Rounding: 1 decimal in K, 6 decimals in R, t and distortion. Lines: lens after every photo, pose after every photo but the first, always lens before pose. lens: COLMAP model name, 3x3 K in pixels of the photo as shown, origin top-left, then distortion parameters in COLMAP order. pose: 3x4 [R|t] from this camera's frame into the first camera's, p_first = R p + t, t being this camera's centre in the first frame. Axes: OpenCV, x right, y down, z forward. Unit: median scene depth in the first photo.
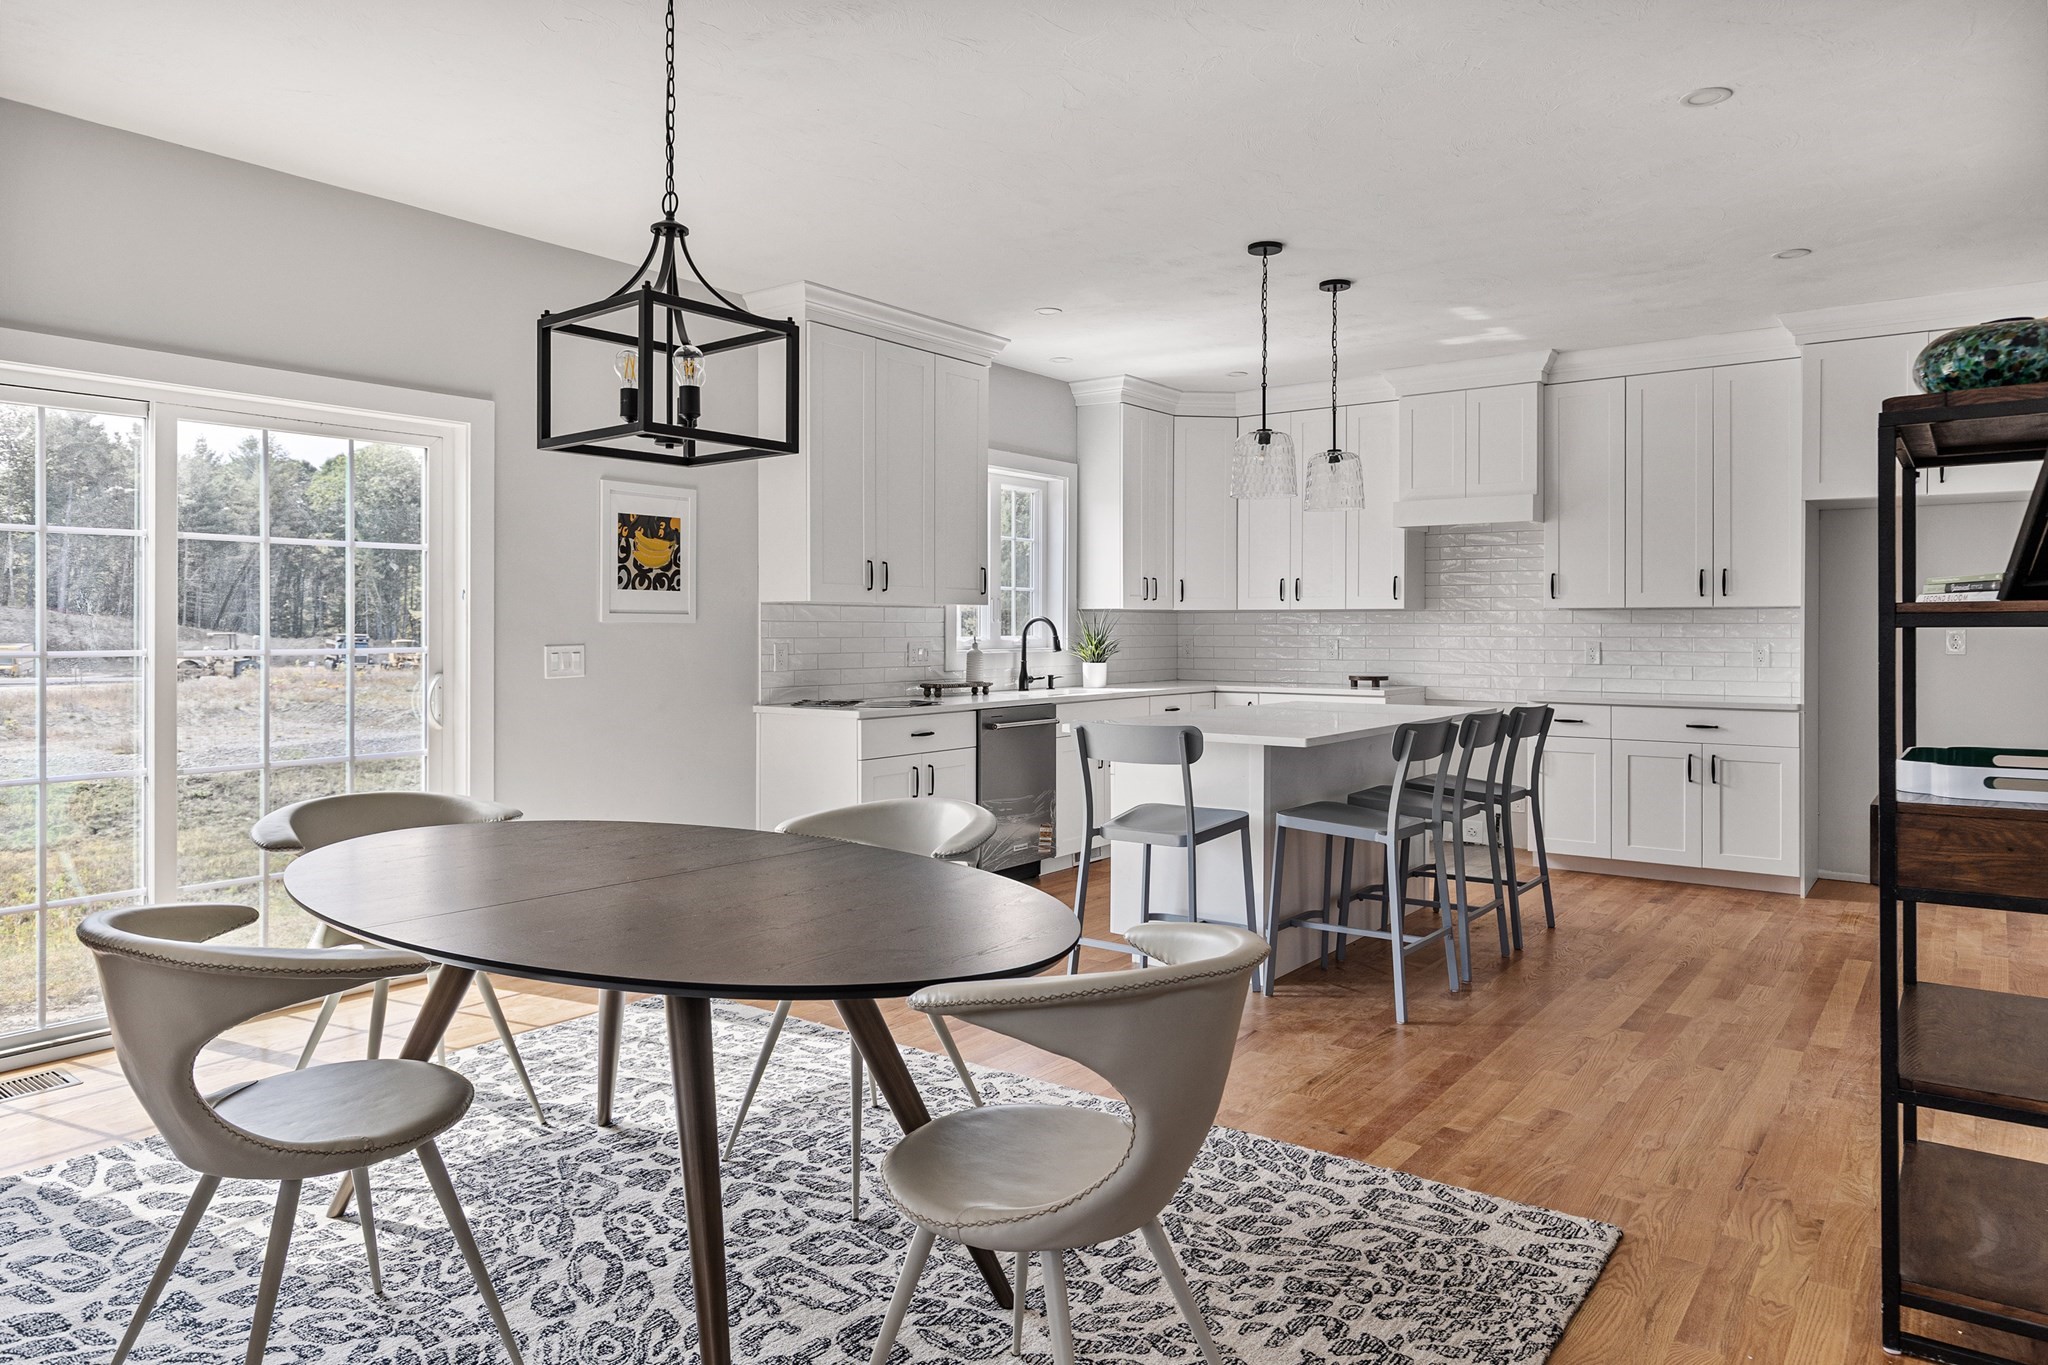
lens RADIAL K [[1269.0, 0, 1027.5], [0, 1269.0, 624.3], [0, 0, 1]] dist [0.002052, -0.000219]
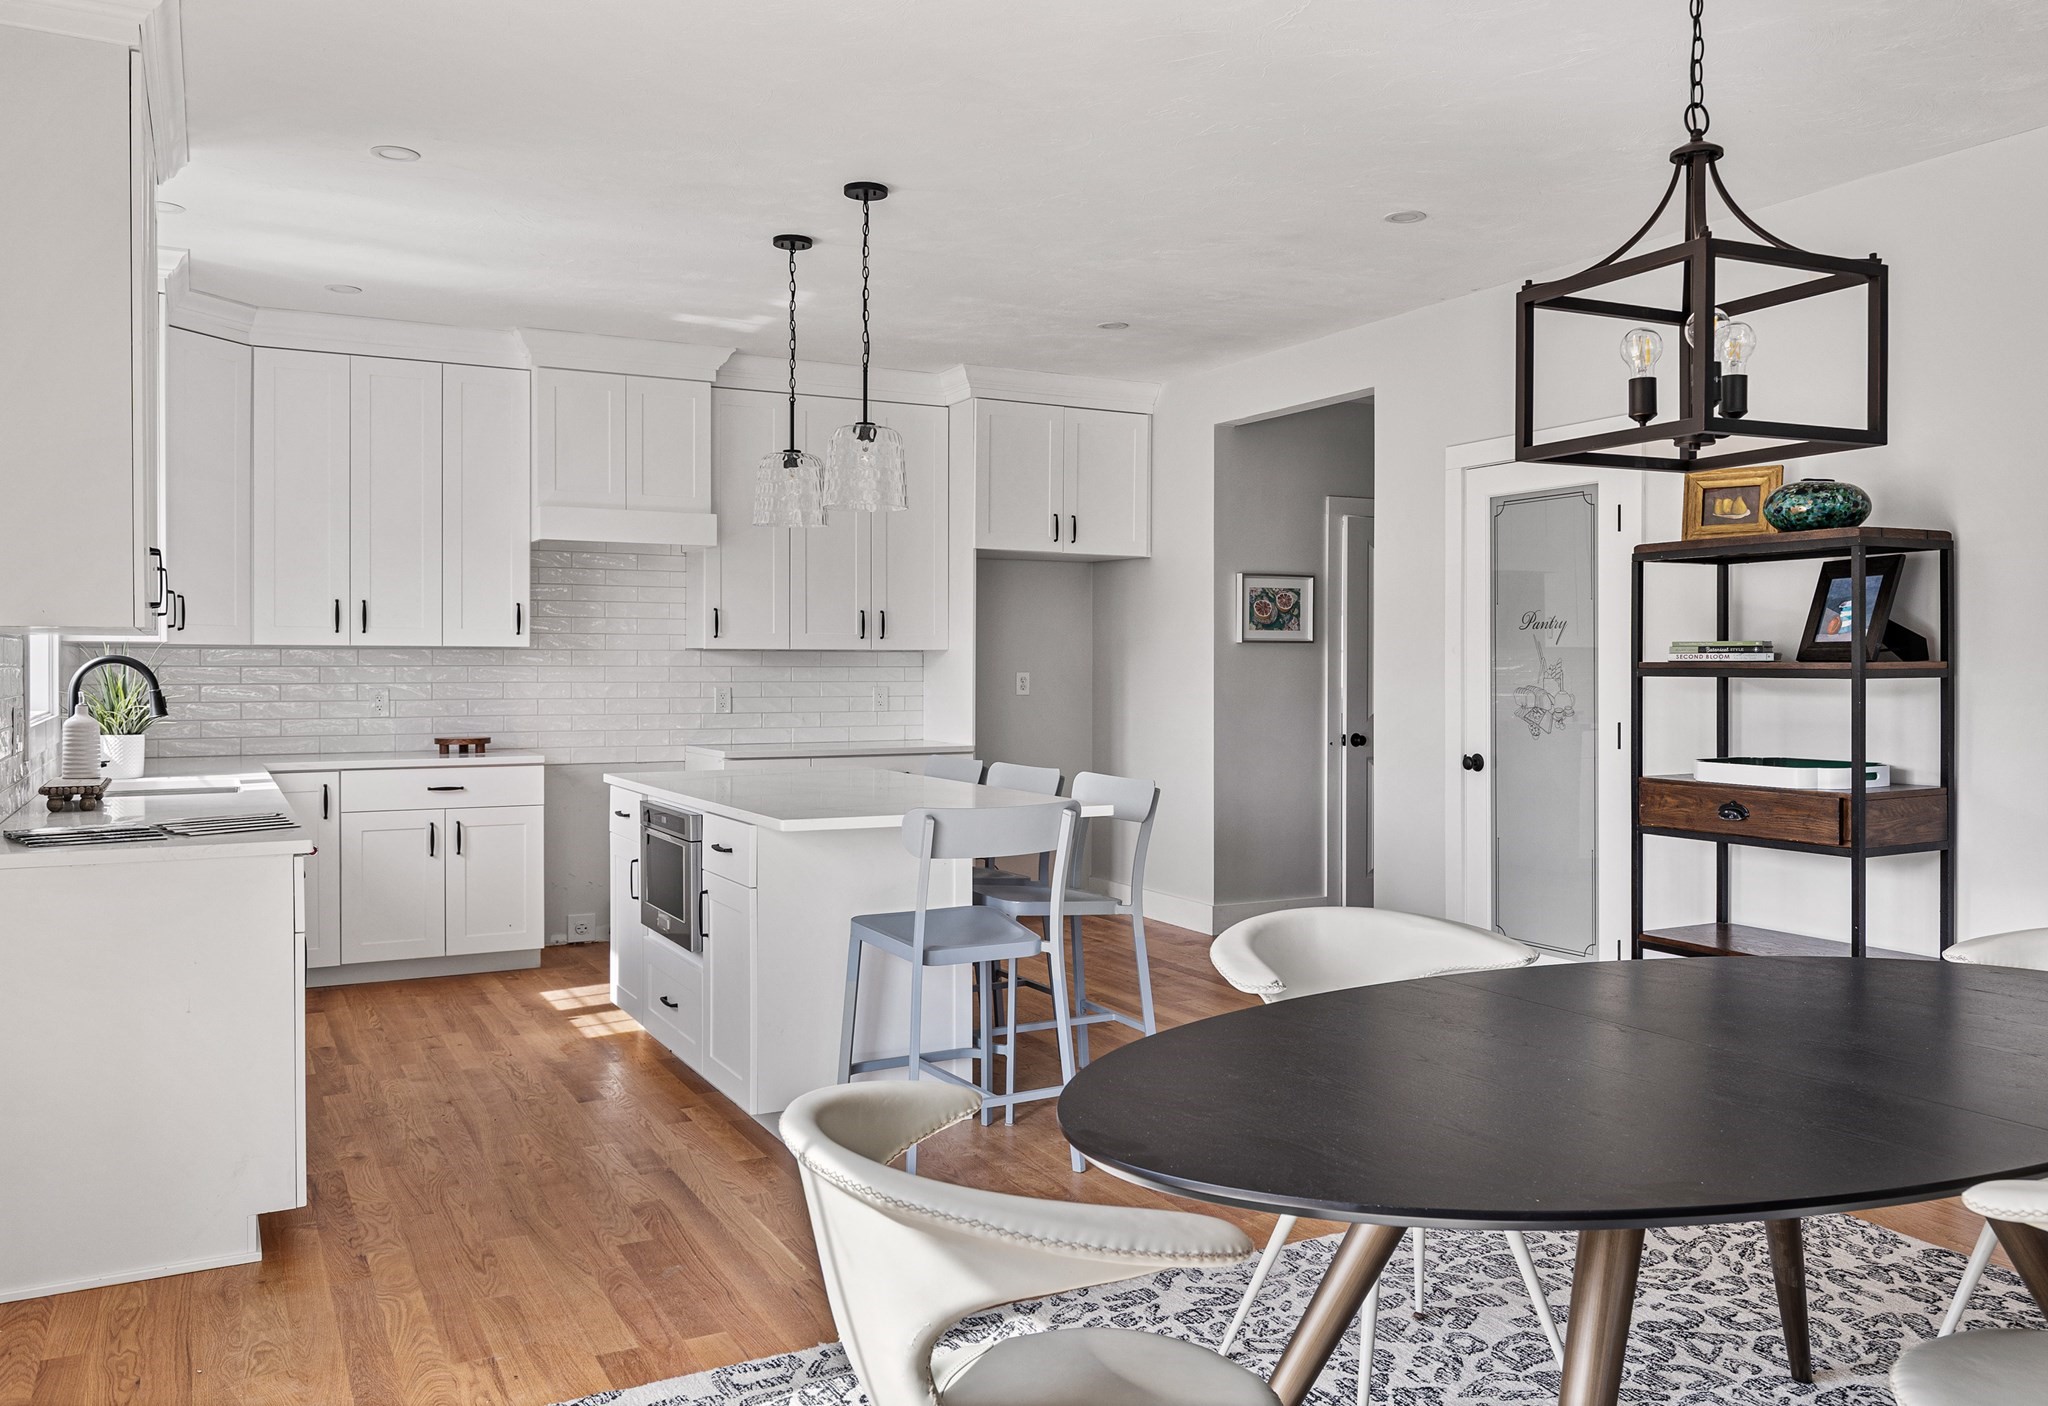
lens RADIAL K [[1599.2, 0, 1034.2], [0, 1599.2, 668.7], [0, 0, 1]] dist [0.002731, 0.002225]
pose [[0.426965, -0.002465, 0.904265, -0.616161], [-0.003337, 0.999985, 0.004301, -0.006138], [-0.904262, -0.004854, 0.426951, 0.452153]]
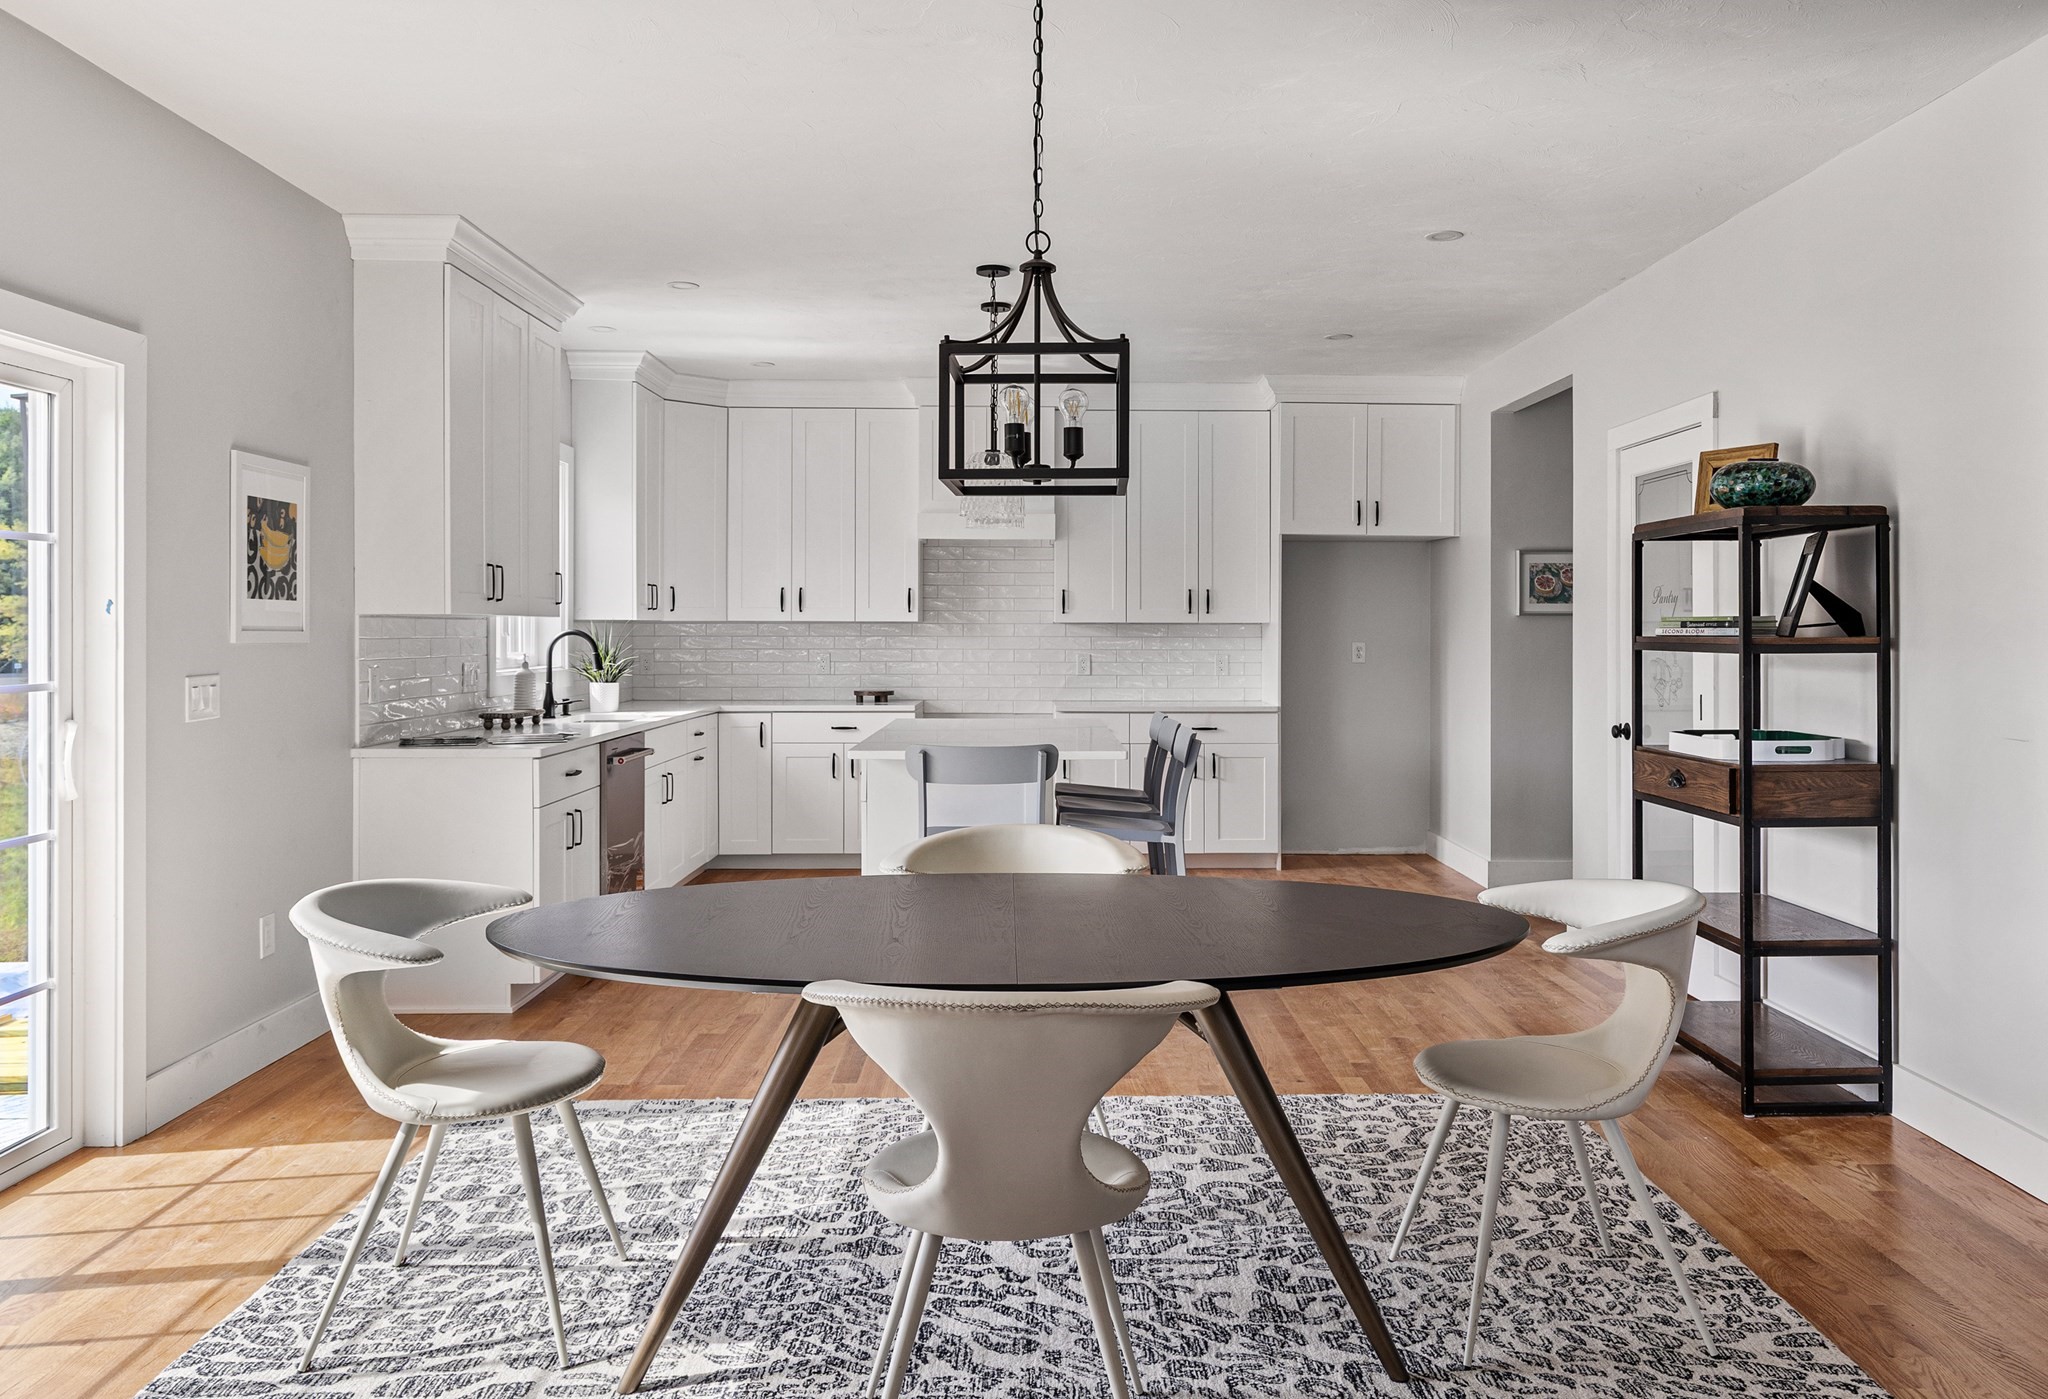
lens RADIAL K [[1512.1, 0, 1025.2], [0, 1512.1, 624.9], [0, 0, 1]] dist [0.001010, 0.001178]
pose [[0.797741, 0.002746, 0.602994, -0.483894], [-0.002525, 0.999996, -0.001214, -0.012045], [-0.602995, -0.000554, 0.797745, 0.021858]]
